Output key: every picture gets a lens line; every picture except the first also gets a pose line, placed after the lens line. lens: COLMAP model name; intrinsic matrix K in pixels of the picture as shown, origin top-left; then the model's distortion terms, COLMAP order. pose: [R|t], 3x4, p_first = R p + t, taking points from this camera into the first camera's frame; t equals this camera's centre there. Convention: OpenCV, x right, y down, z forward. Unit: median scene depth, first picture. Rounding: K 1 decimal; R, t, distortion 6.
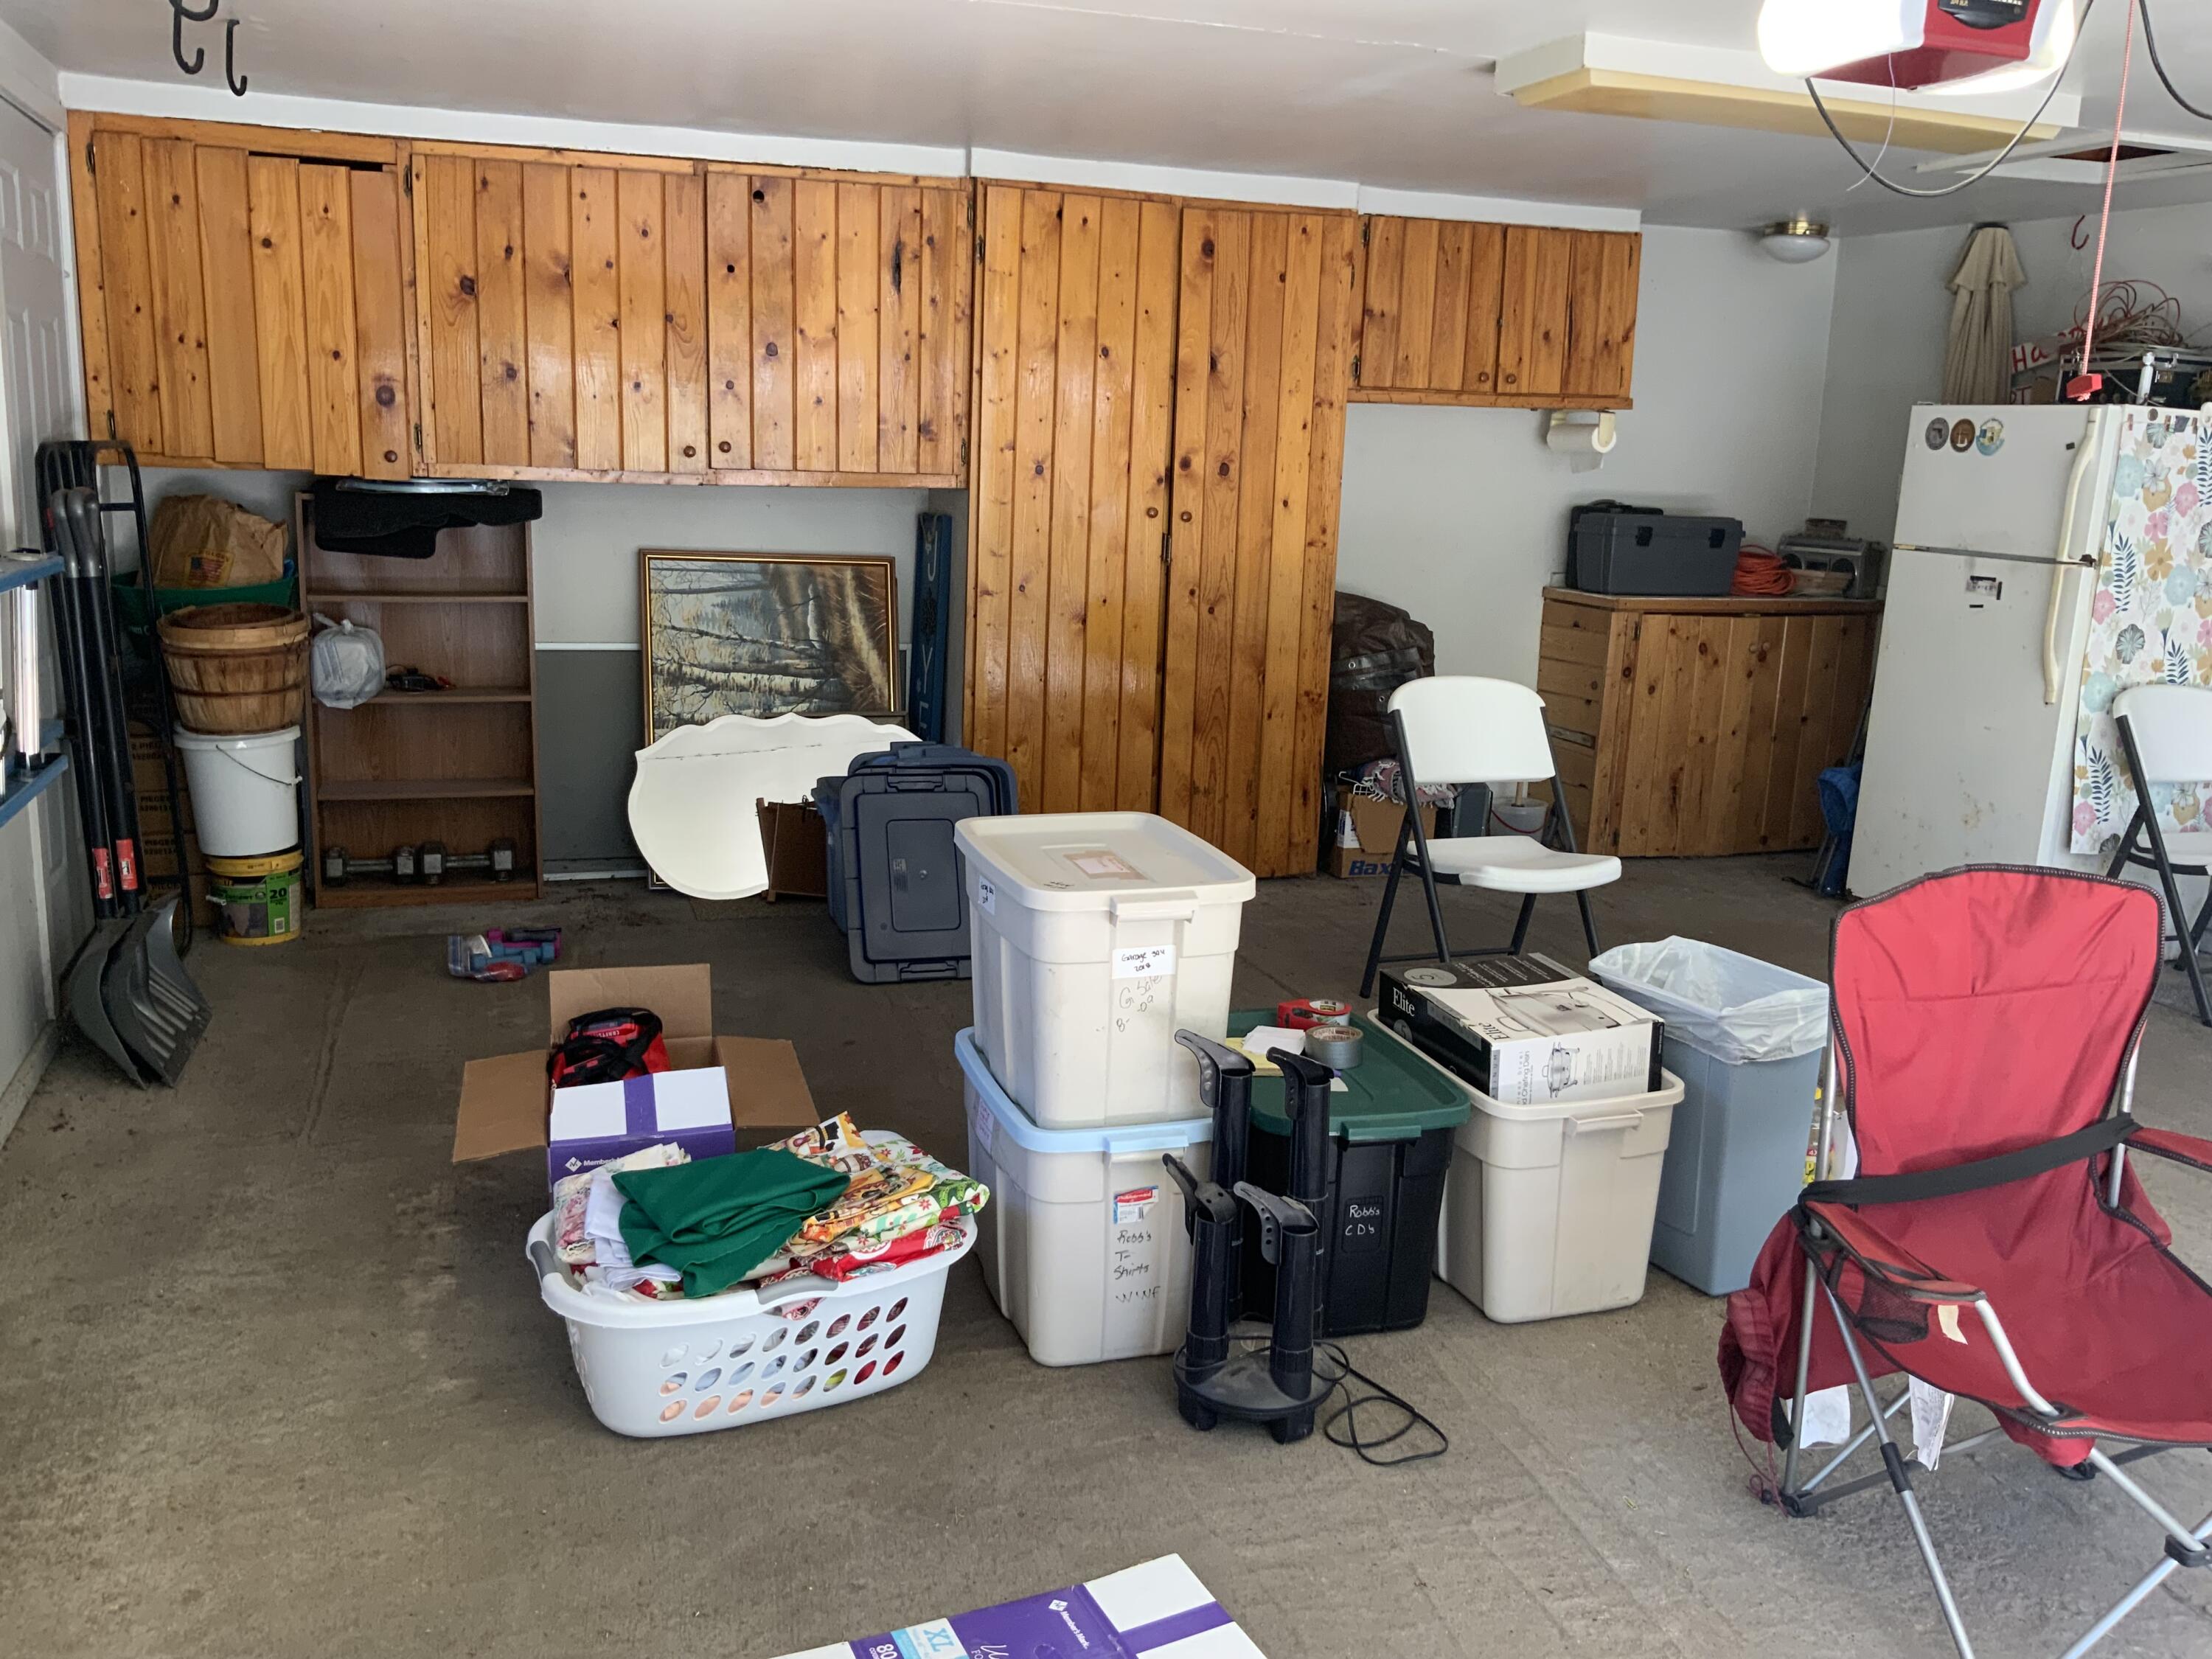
lens RADIAL K [[1862.9, 0, 1089.7], [0, 1862.9, 838.4], [0, 0, 1]] dist [0.074292, -0.161269]
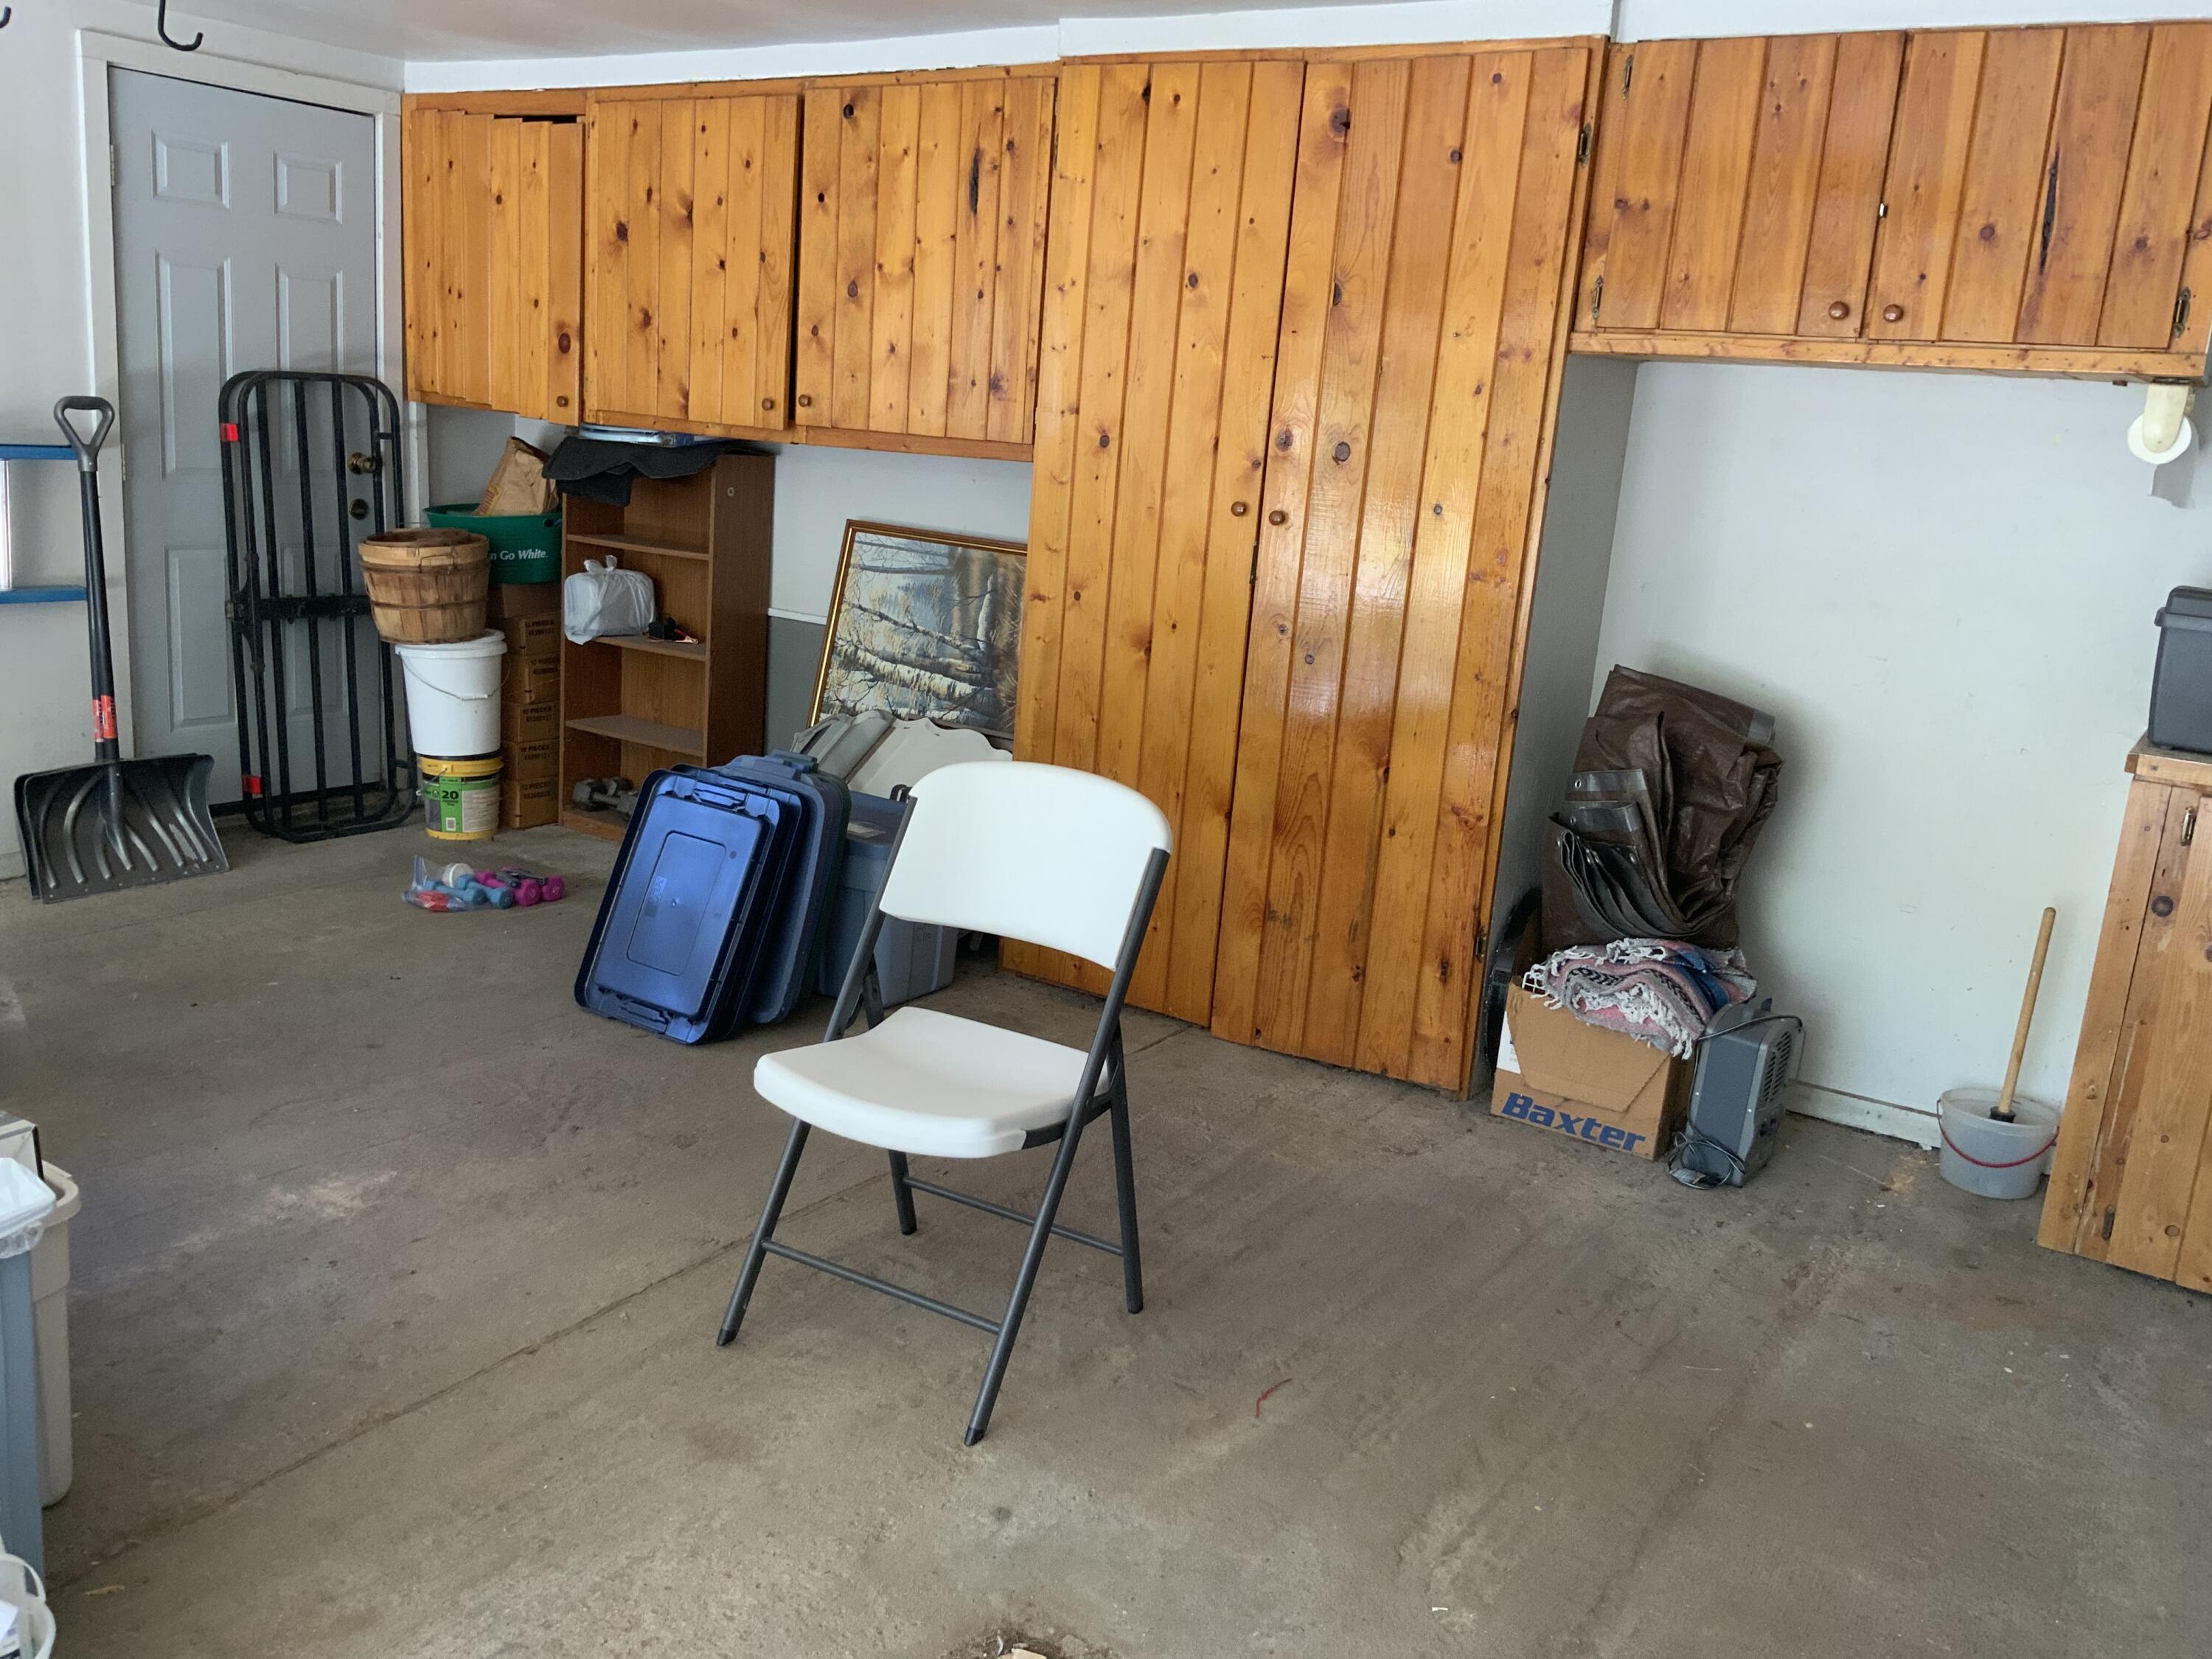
lens RADIAL K [[1786.2, 0, 1101.0], [0, 1786.2, 824.8], [0, 0, 1]] dist [0.061725, -0.145035]
pose [[0.617664, 0.186593, -0.763986, 0.537867], [-0.213815, 0.974696, 0.065192, -0.091536], [0.756819, 0.123085, 0.641931, 0.543765]]
